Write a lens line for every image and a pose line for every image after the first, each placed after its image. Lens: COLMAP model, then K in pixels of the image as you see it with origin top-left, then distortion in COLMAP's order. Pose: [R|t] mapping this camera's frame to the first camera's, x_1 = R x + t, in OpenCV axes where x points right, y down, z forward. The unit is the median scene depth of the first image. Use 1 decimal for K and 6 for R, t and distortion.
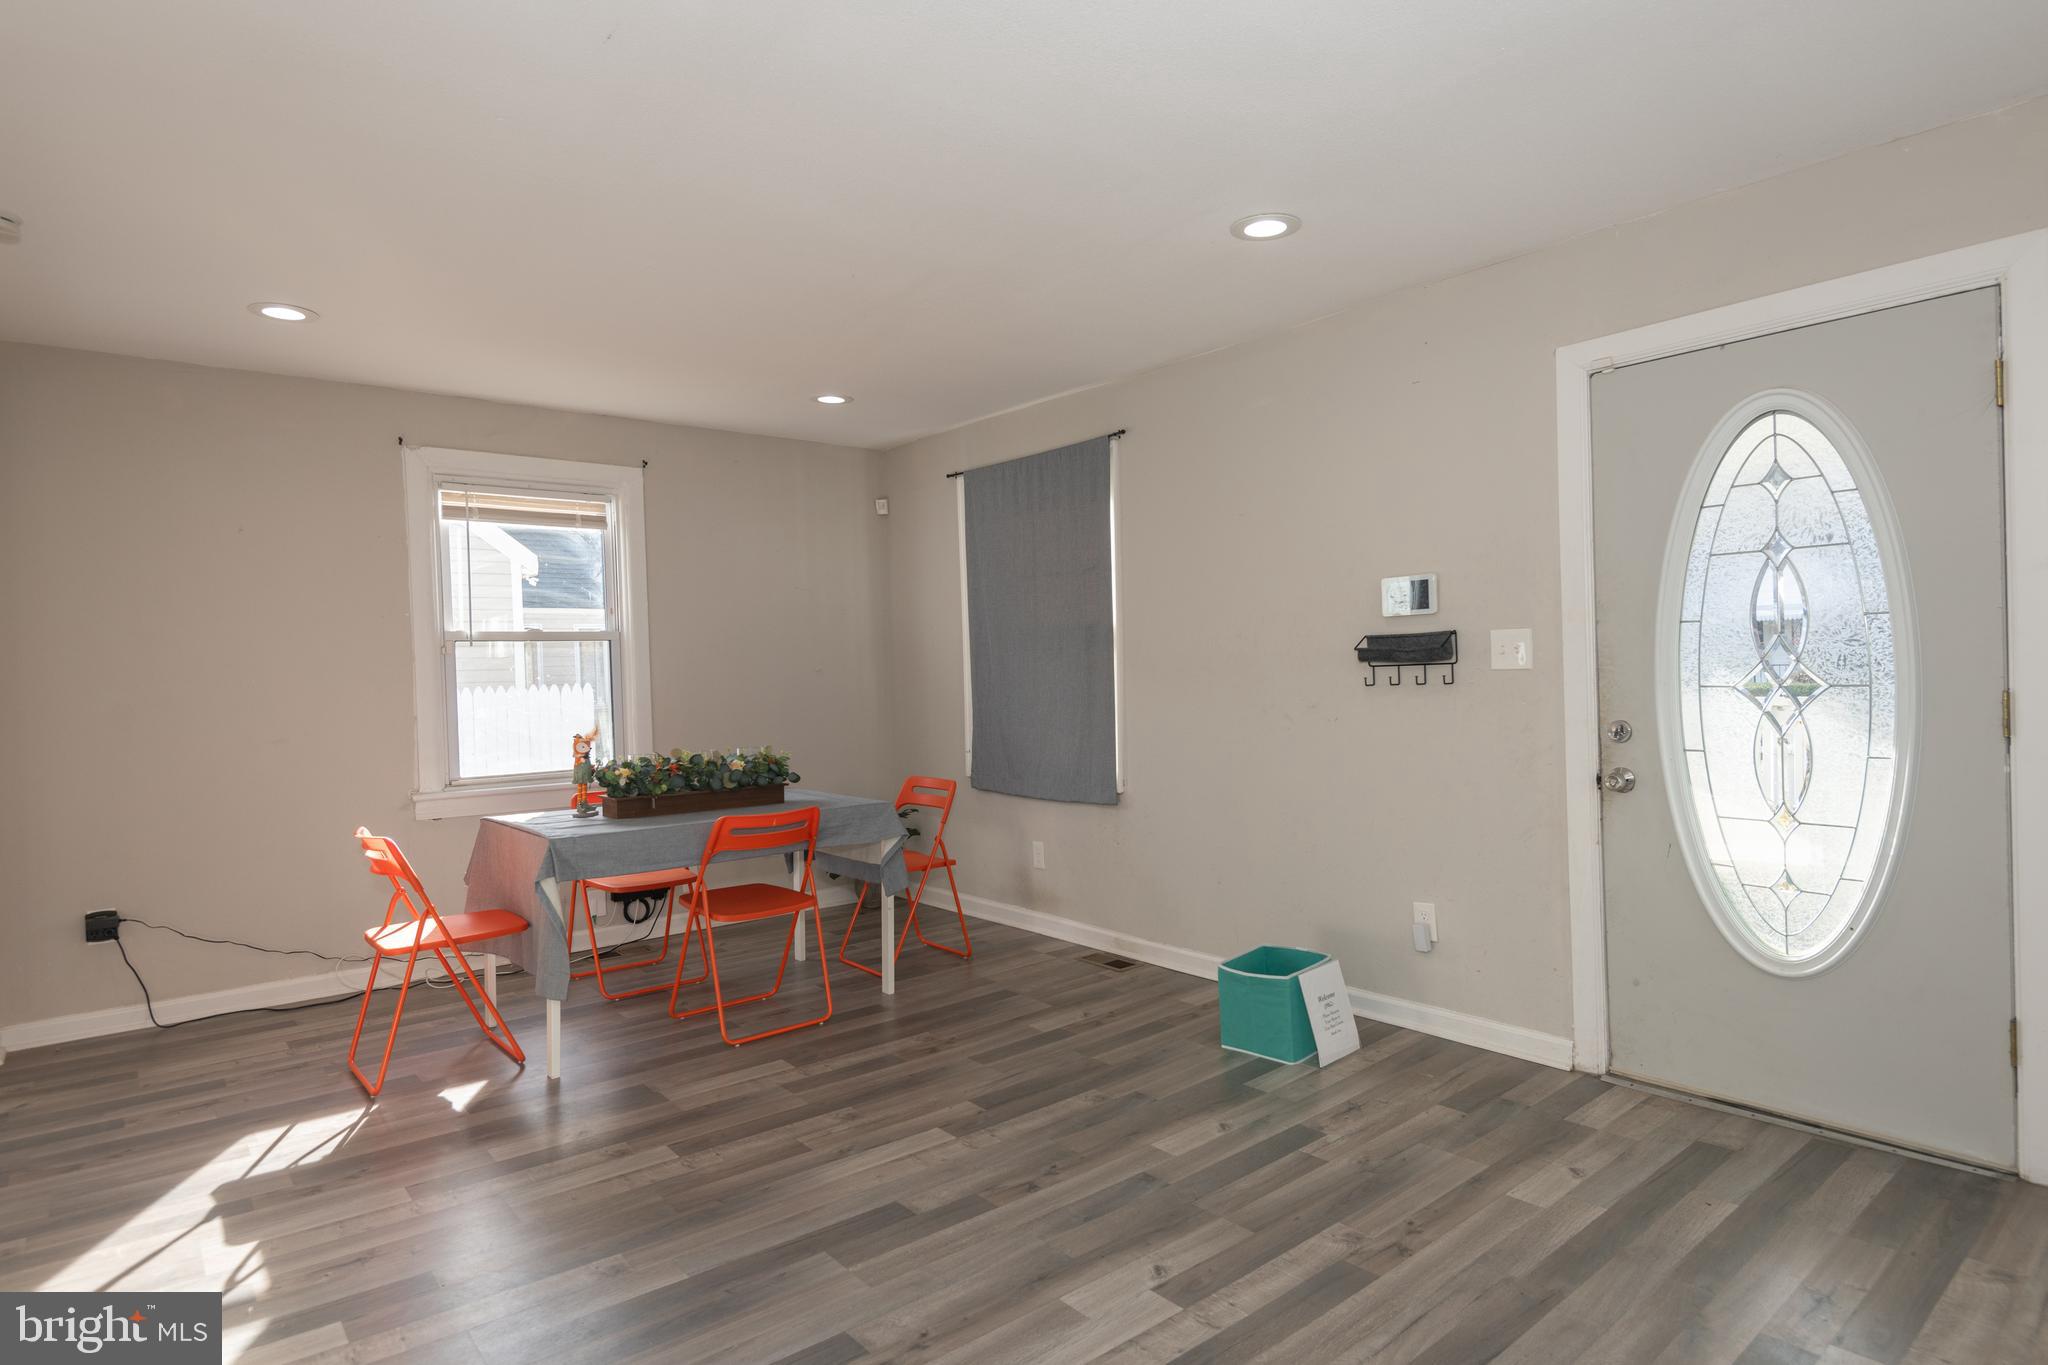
lens RADIAL K [[1094.2, 0, 1028.6], [0, 1094.2, 673.9], [0, 0, 1]] dist [0.003563, 0.001135]
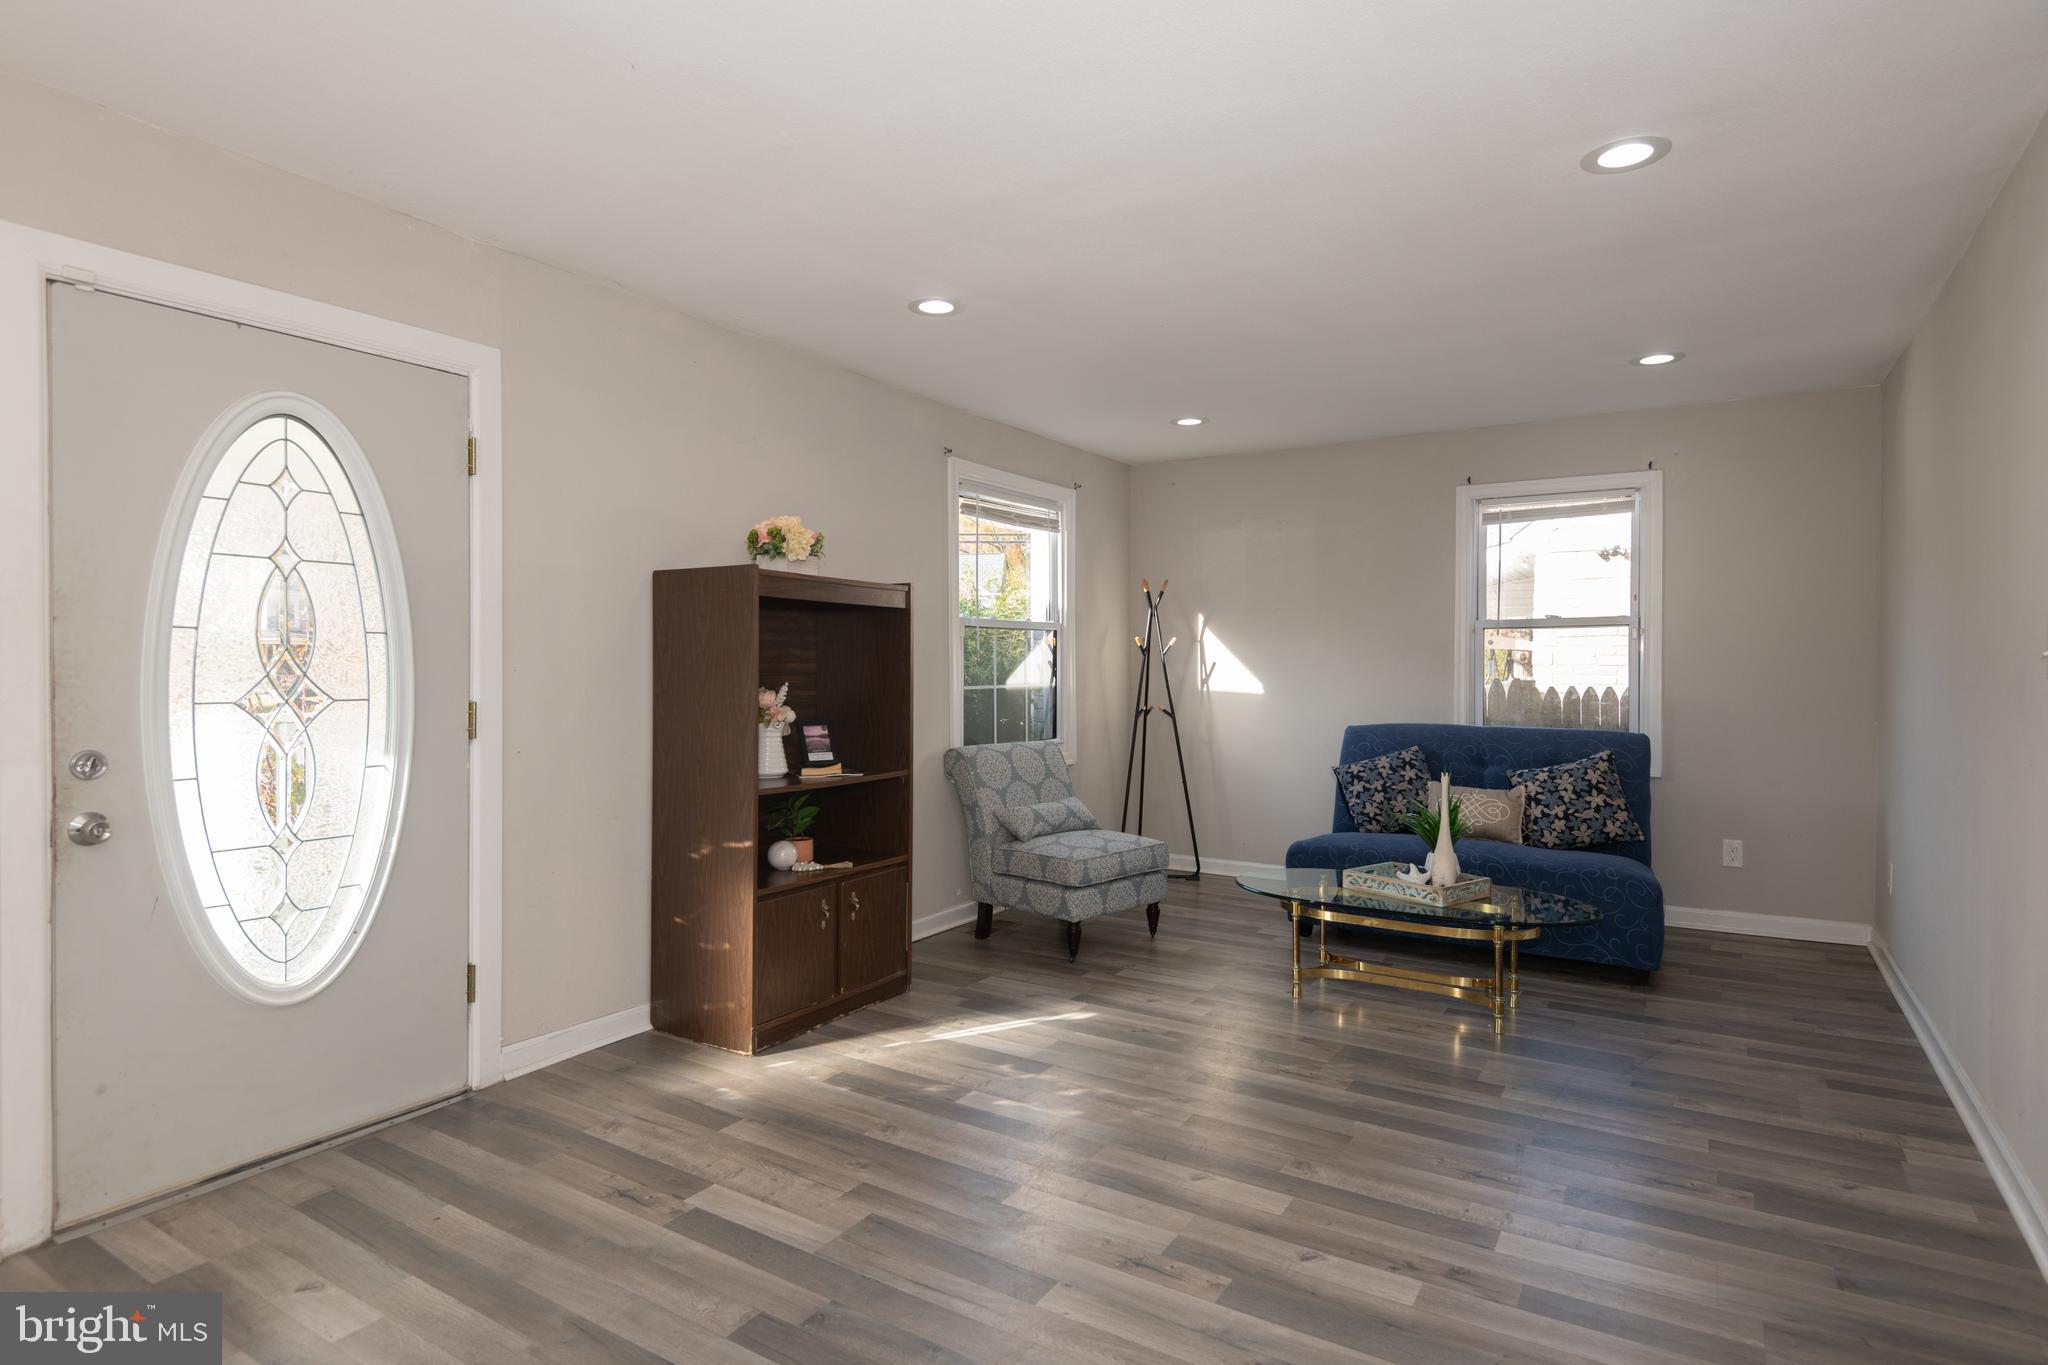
lens RADIAL K [[1094.2, 0, 1027.5], [0, 1094.2, 684.2], [0, 0, 1]] dist [0.003563, 0.001135]
pose [[-0.307556, 0.012265, 0.951451, -0.434945], [0.010197, 0.999902, -0.009593, 0.011456], [-0.951475, 0.006751, -0.307651, 0.693087]]
